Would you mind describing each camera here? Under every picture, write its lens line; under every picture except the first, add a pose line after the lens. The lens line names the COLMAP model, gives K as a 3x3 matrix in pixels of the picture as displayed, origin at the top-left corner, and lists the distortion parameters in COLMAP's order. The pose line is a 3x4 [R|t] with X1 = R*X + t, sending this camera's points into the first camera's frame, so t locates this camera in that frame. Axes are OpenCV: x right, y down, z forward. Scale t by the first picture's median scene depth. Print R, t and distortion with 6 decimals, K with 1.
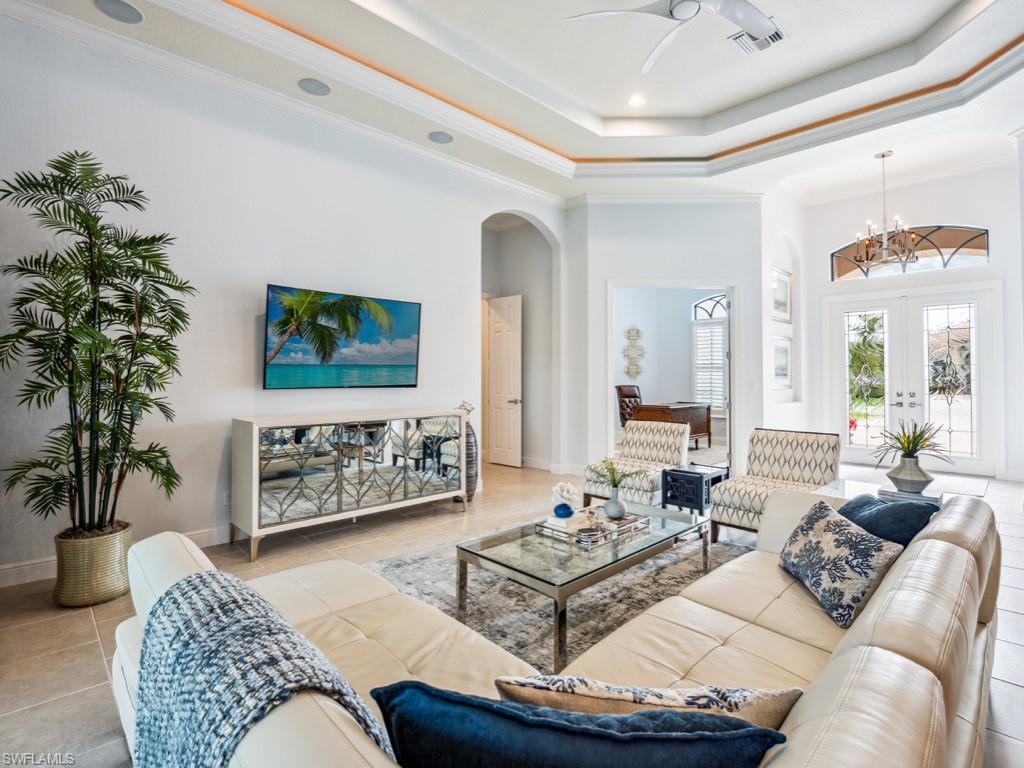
lens RADIAL K [[499.9, 0, 509.1], [0, 499.9, 373.6], [0, 0, 1]] dist [-0.029605, 0.000050]
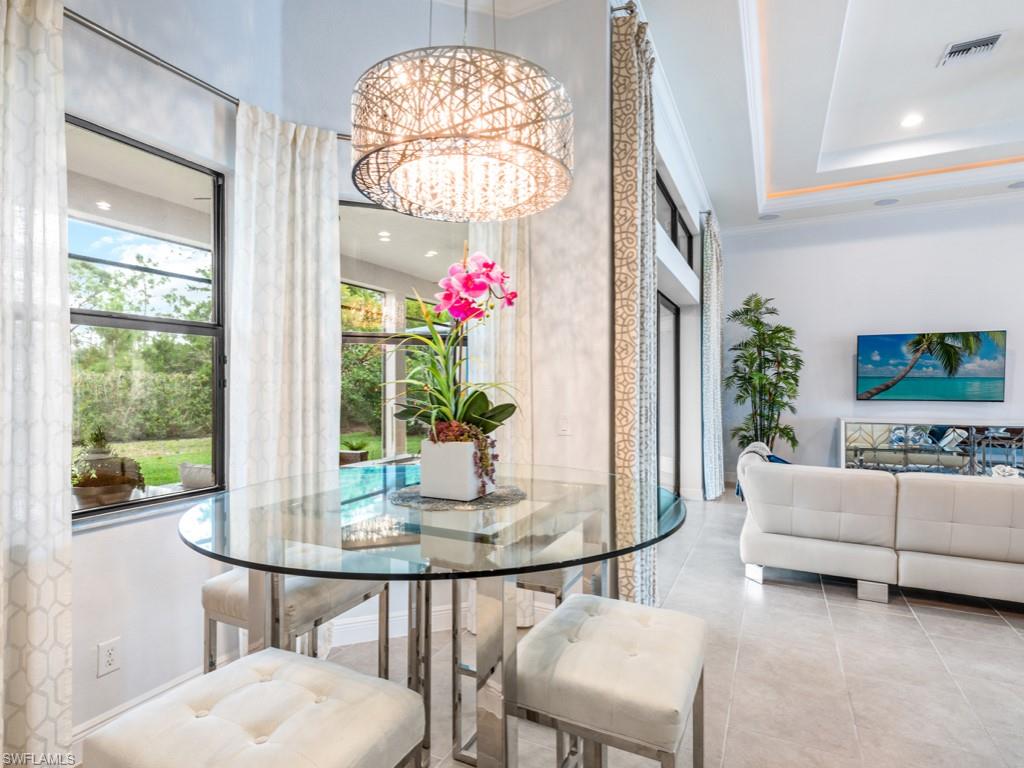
lens RADIAL K [[515.7, 0, 512.0], [0, 515.7, 384.0], [0, 0, 1]] dist [0.001707, 0.000369]
pose [[0.339728, 0.004909, -0.940511, 0.914716], [0.012812, 0.999869, 0.009847, -0.065541], [0.940437, -0.015395, 0.339621, -0.815274]]
